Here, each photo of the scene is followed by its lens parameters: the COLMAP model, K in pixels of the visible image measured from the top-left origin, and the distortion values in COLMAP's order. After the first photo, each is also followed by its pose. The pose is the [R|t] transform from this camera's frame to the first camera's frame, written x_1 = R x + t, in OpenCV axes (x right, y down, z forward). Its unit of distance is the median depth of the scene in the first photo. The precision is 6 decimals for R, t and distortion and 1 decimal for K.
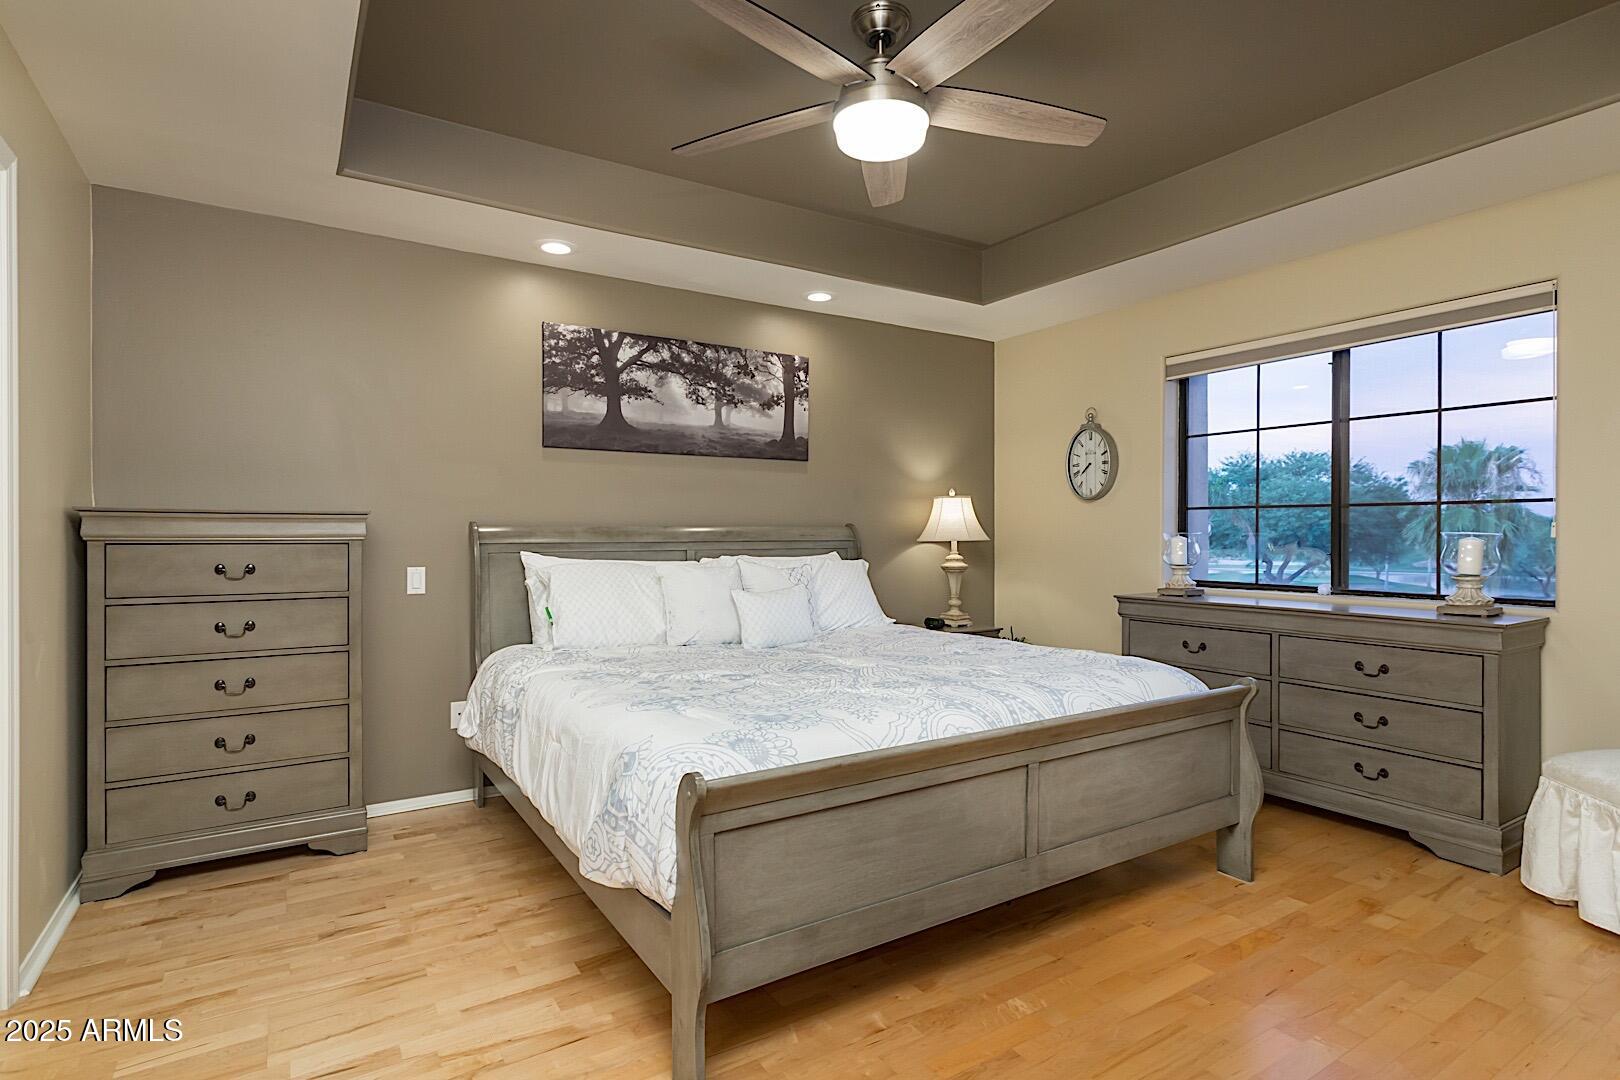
lens RADIAL K [[811.0, 0, 800.7], [0, 811.0, 535.0], [0, 0, 1]] dist [0.001927, 0.000226]
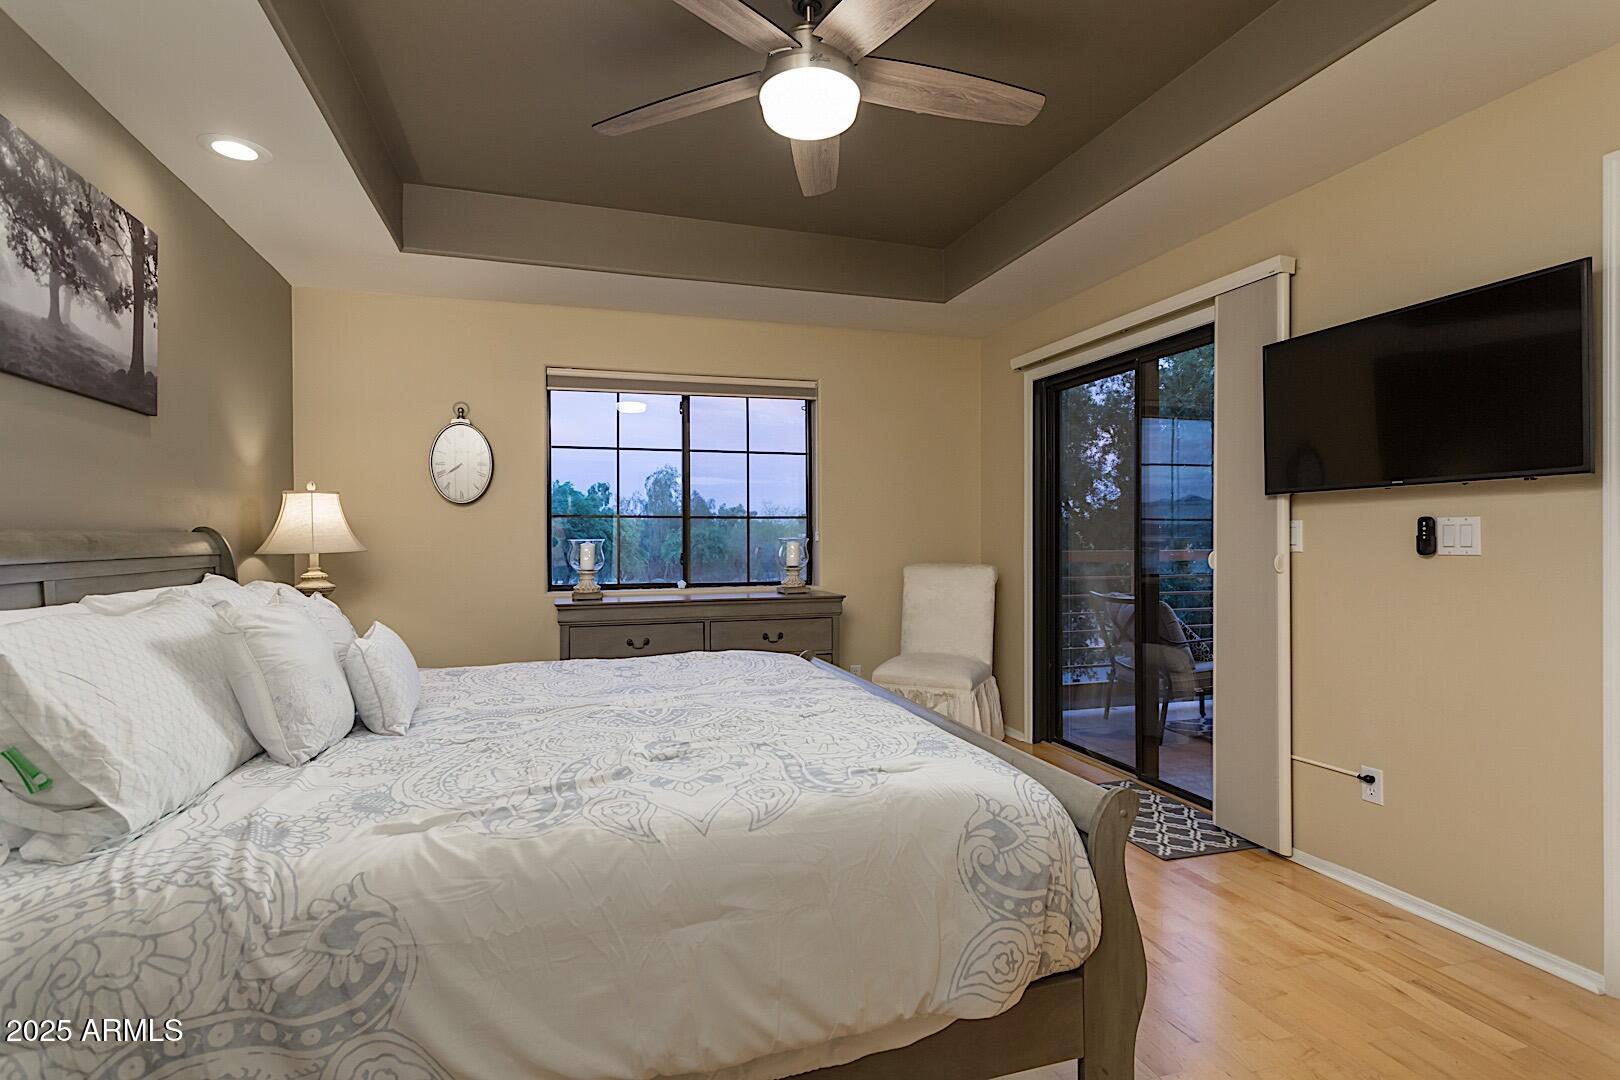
lens RADIAL K [[811.0, 0, 806.1], [0, 811.0, 538.1], [0, 0, 1]] dist [0.001927, 0.000226]
pose [[0.241640, -0.003457, 0.970360, -0.458272], [0.008711, 0.999961, 0.001393, -0.003358], [-0.970327, 0.008116, 0.241661, 0.446896]]
